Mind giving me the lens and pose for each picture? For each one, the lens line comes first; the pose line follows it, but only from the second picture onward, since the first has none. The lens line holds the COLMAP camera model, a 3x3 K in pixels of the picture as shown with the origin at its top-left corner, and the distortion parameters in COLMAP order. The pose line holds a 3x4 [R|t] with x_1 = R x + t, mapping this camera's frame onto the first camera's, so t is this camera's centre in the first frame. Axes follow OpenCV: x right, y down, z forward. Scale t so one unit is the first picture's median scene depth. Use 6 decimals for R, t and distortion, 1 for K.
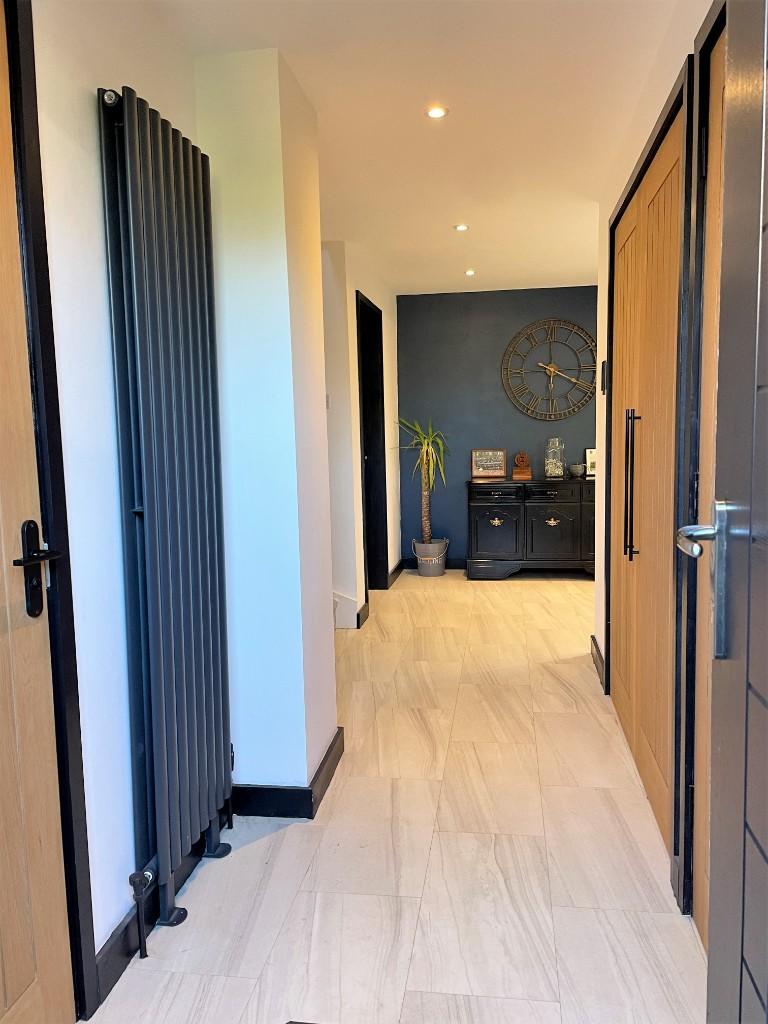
lens RADIAL K [[772.9, 0, 384.0], [0, 772.9, 512.0], [0, 0, 1]] dist [0.093691, -0.130213]
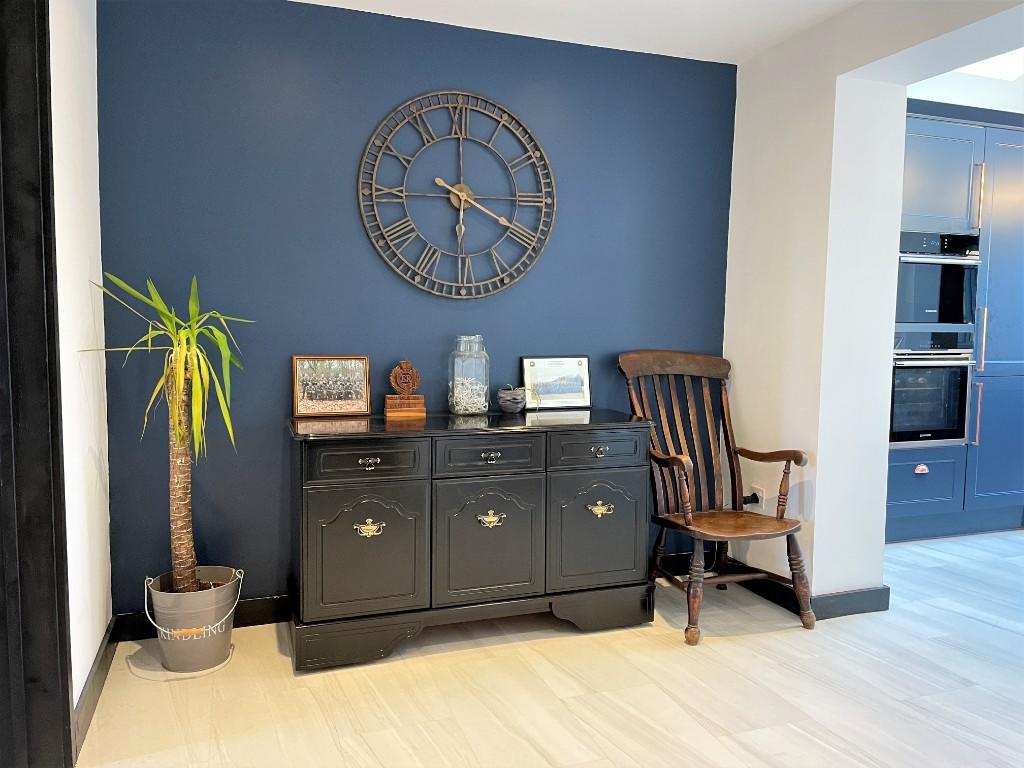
lens RADIAL K [[750.4, 0, 513.4], [0, 750.4, 379.5], [0, 0, 1]] dist [0.091920, -0.119249]
pose [[0.881345, -0.005050, 0.472446, 0.019168], [0.014720, 0.999751, -0.016775, -0.058548], [-0.472243, 0.021739, 0.881200, 0.566229]]
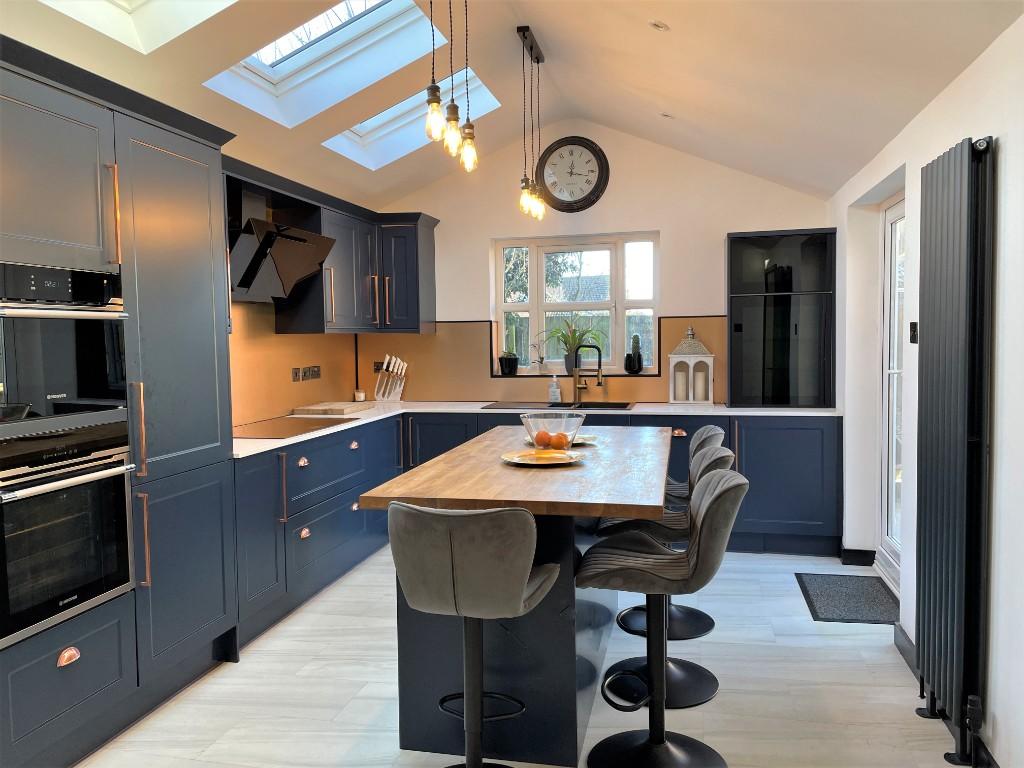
lens RADIAL K [[772.9, 0, 510.4], [0, 772.9, 379.8], [0, 0, 1]] dist [0.093691, -0.130213]
pose [[0.080487, -0.031393, 0.996261, 0.253867], [0.112454, 0.993409, 0.022218, -0.112687], [-0.990392, 0.110245, 0.083486, 0.702500]]
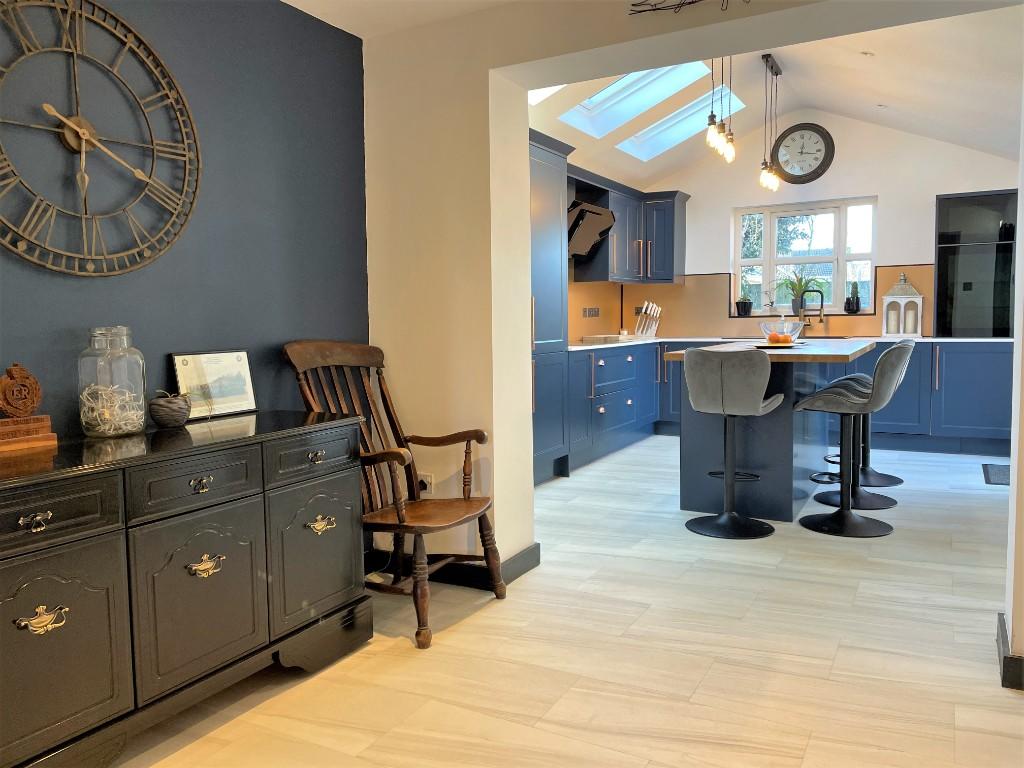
lens RADIAL K [[754.5, 0, 509.7], [0, 754.5, 373.8], [0, 0, 1]] dist [0.080930, -0.106972]
pose [[0.358647, -0.049474, 0.932161, -0.043049], [0.098384, 0.995036, 0.014958, -0.060444], [-0.928274, 0.086345, 0.361734, 0.701467]]
